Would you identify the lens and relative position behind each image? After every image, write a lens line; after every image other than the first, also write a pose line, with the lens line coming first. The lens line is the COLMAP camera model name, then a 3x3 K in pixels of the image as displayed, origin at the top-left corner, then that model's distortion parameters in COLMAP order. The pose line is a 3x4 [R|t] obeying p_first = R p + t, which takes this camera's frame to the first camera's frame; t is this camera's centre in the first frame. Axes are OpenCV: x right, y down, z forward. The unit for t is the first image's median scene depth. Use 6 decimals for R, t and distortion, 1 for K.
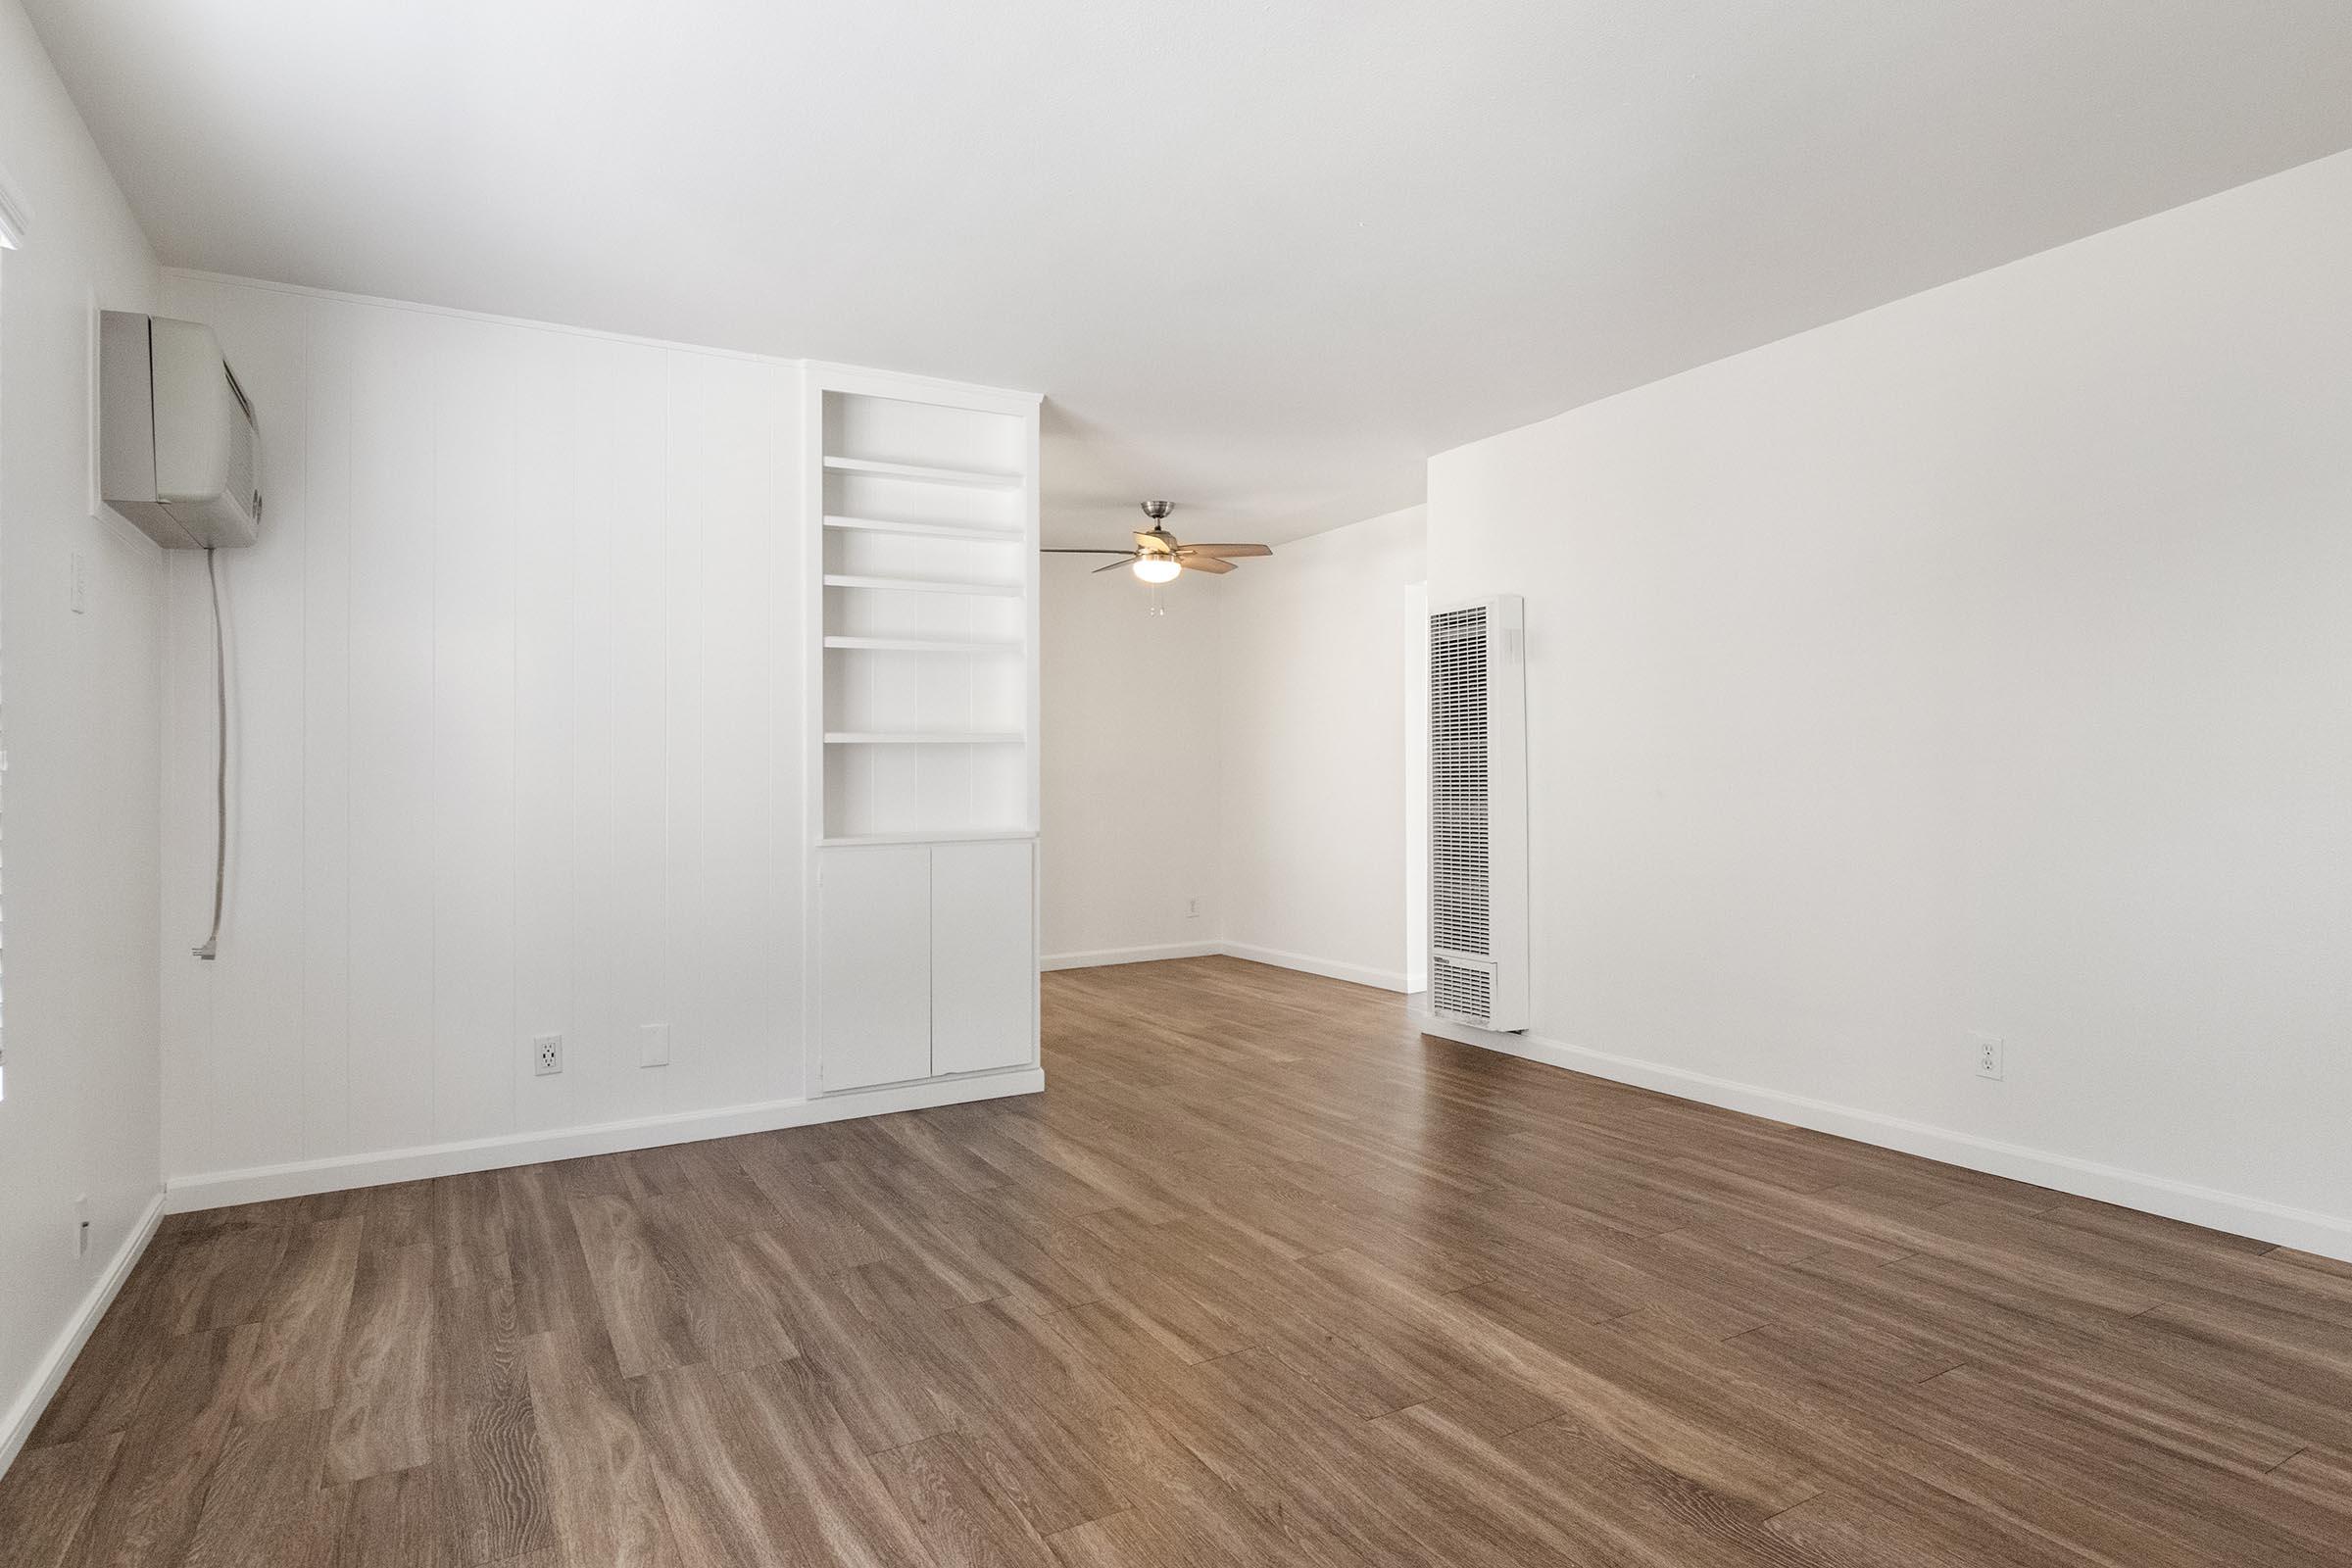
lens RADIAL K [[1319.8, 0, 1249.4], [0, 1319.8, 773.1], [0, 0, 1]] dist [0.013971, -0.011712]
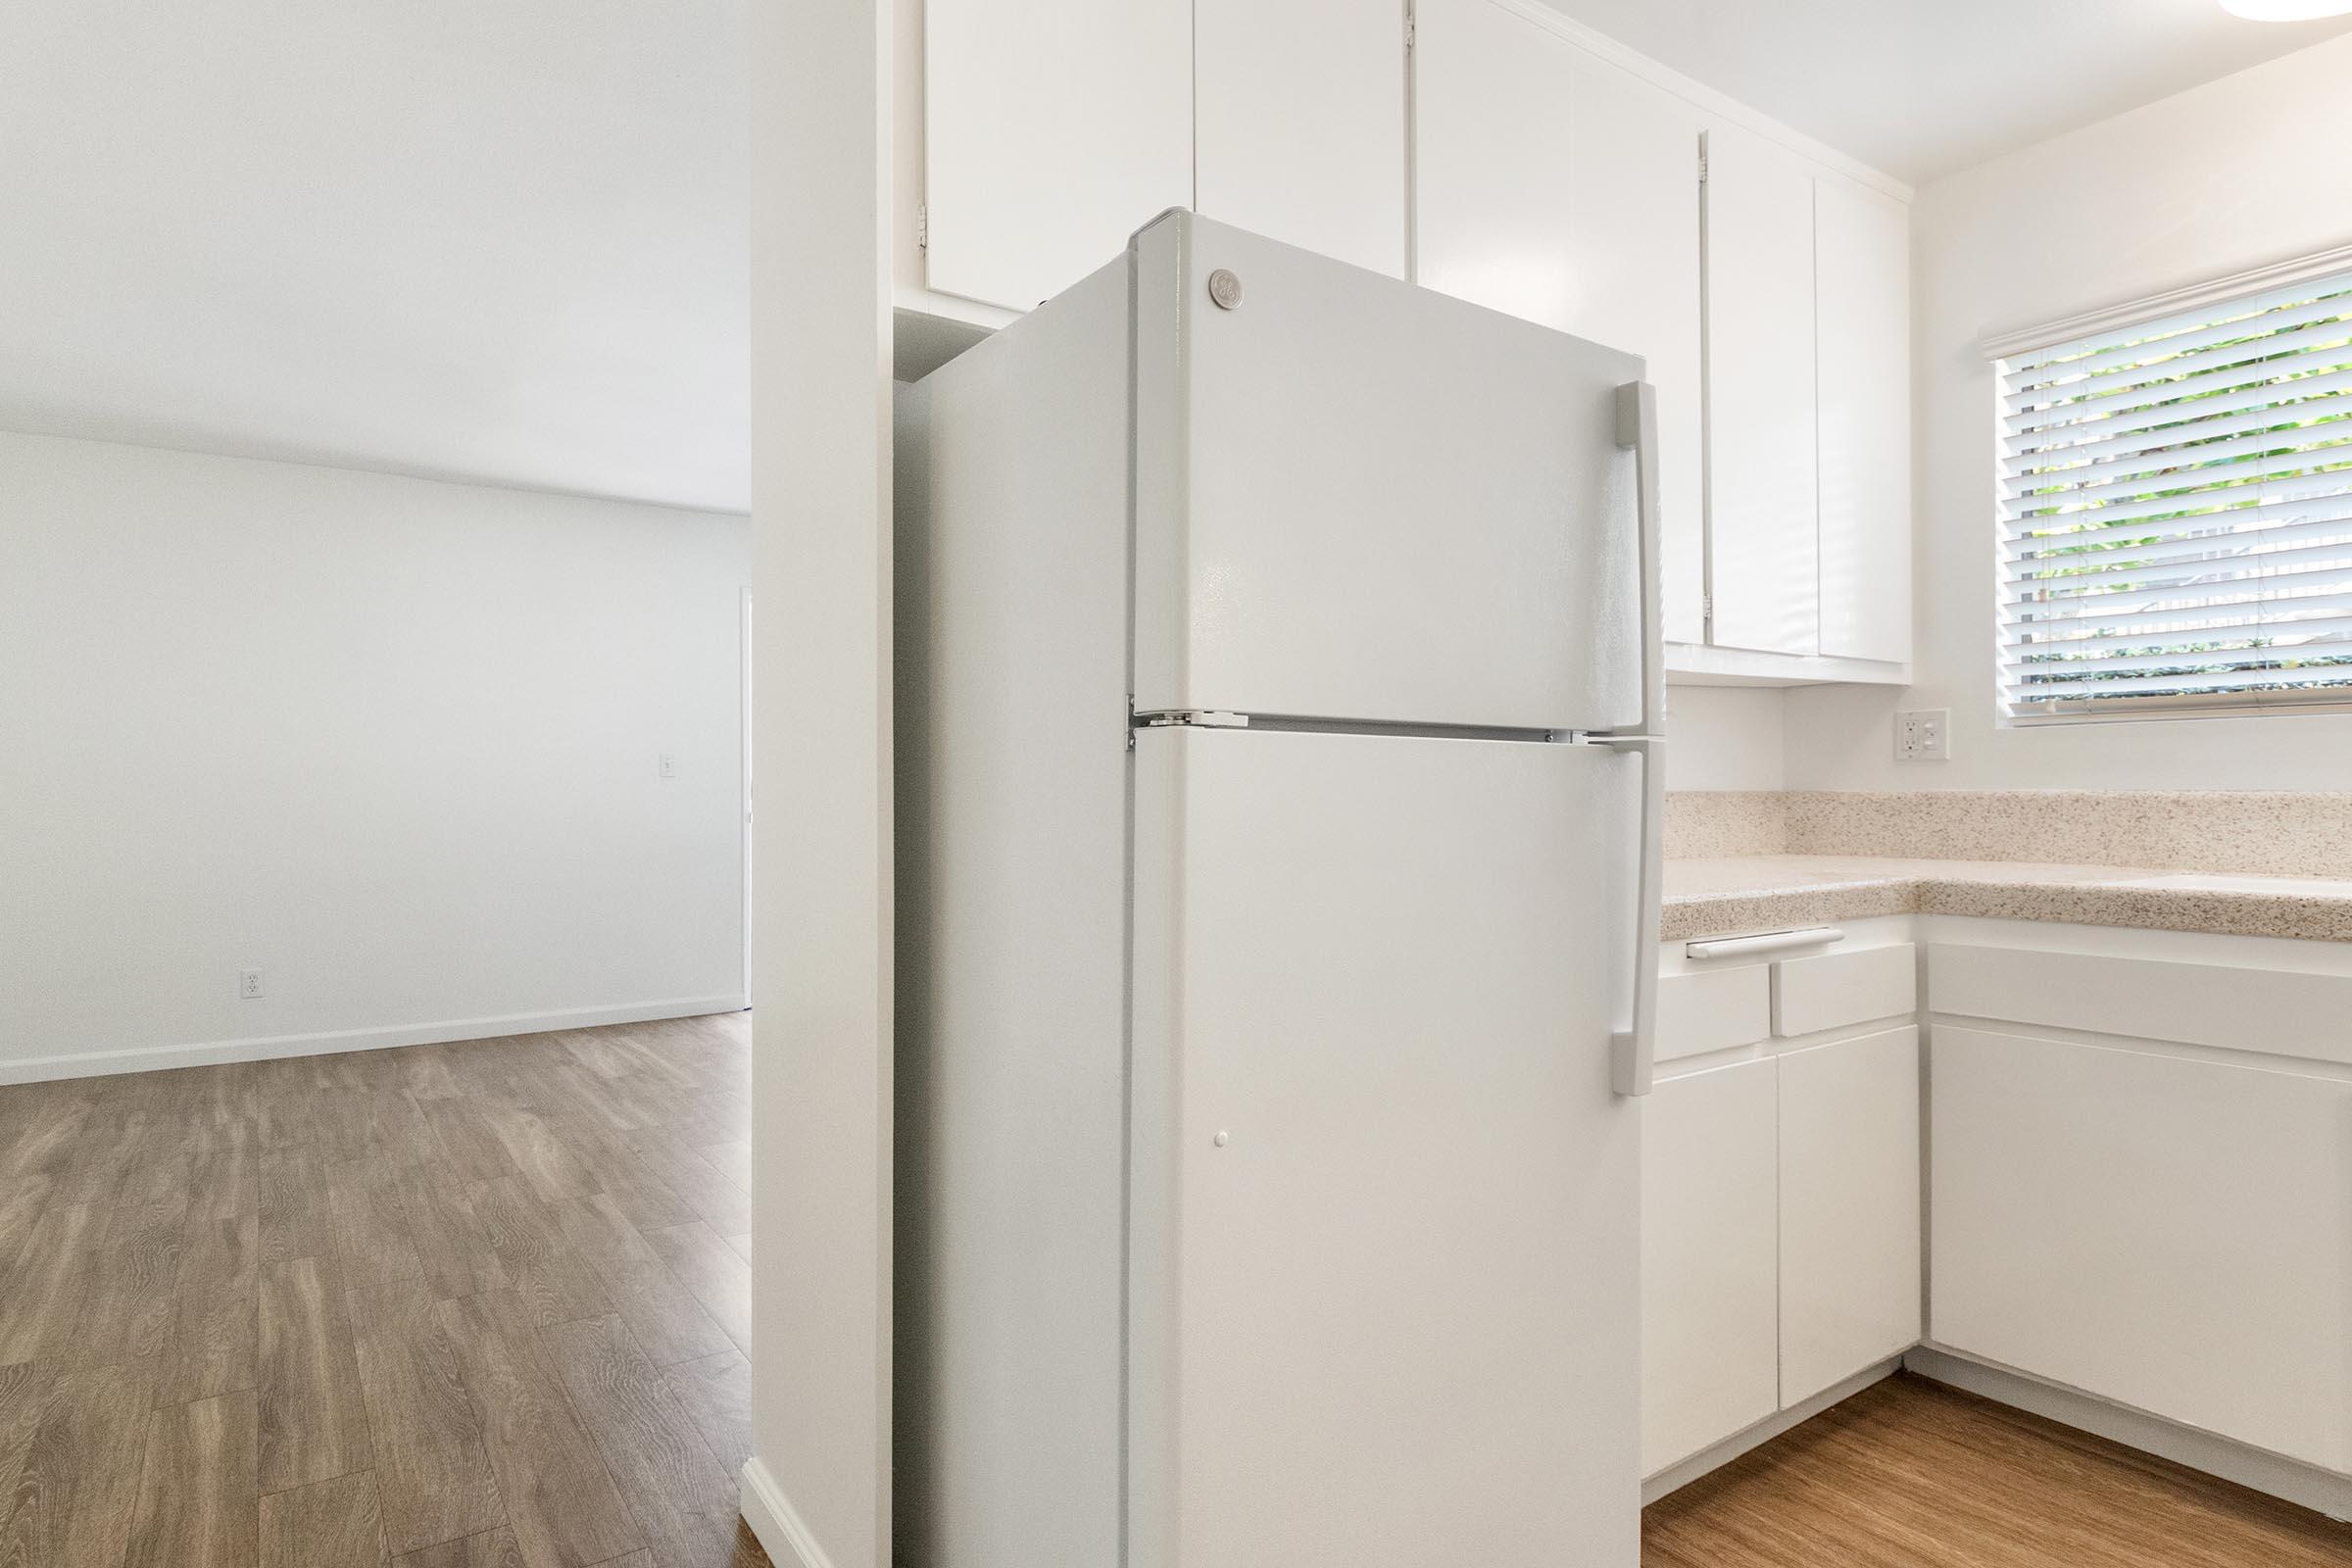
lens RADIAL K [[1319.8, 0, 1228.0], [0, 1319.8, 795.1], [0, 0, 1]] dist [0.013971, -0.011712]
pose [[-0.996237, 0.012601, -0.085745, -0.453388], [0.013071, 0.999902, -0.004929, 0.024077], [0.085675, -0.006031, -0.996305, 2.377768]]
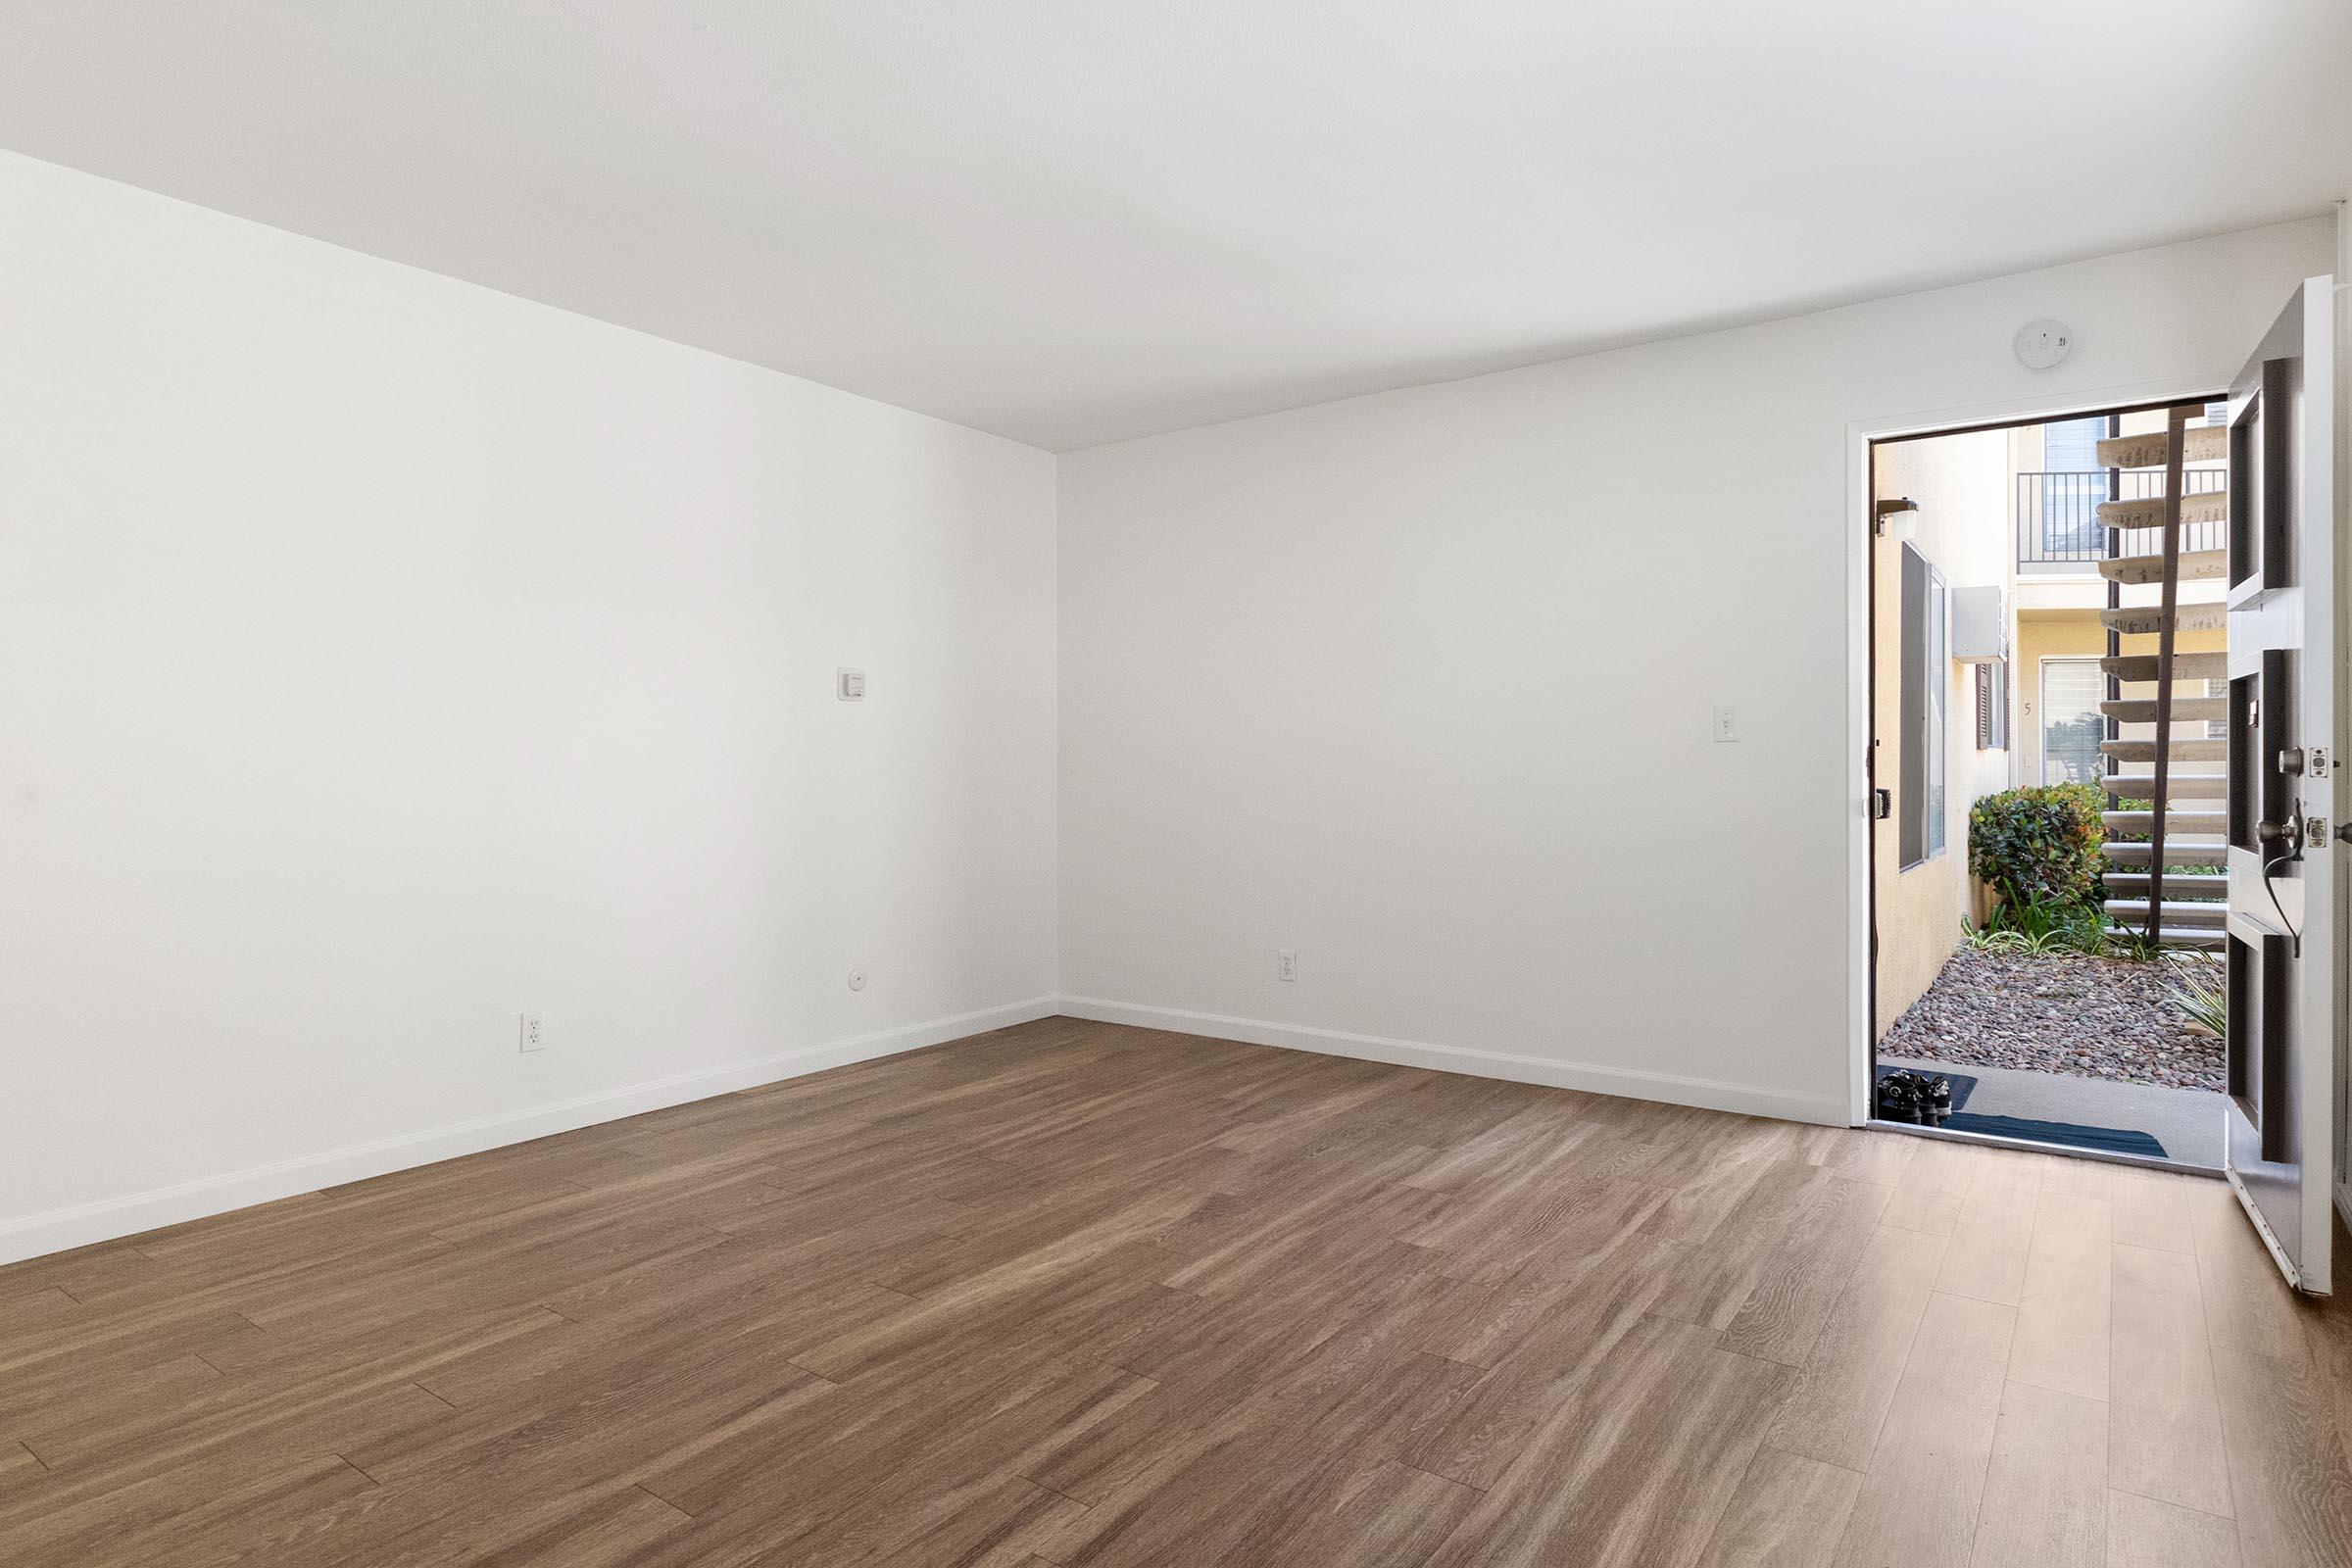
lens RADIAL K [[1319.8, 0, 1169.8], [0, 1319.8, 779.6], [0, 0, 1]] dist [0.013971, -0.011712]
pose [[-0.382464, 0.002589, 0.923967, -0.805862], [0.003662, 0.999992, -0.001286, 0.017046], [-0.923963, 0.002891, -0.382471, 1.186288]]
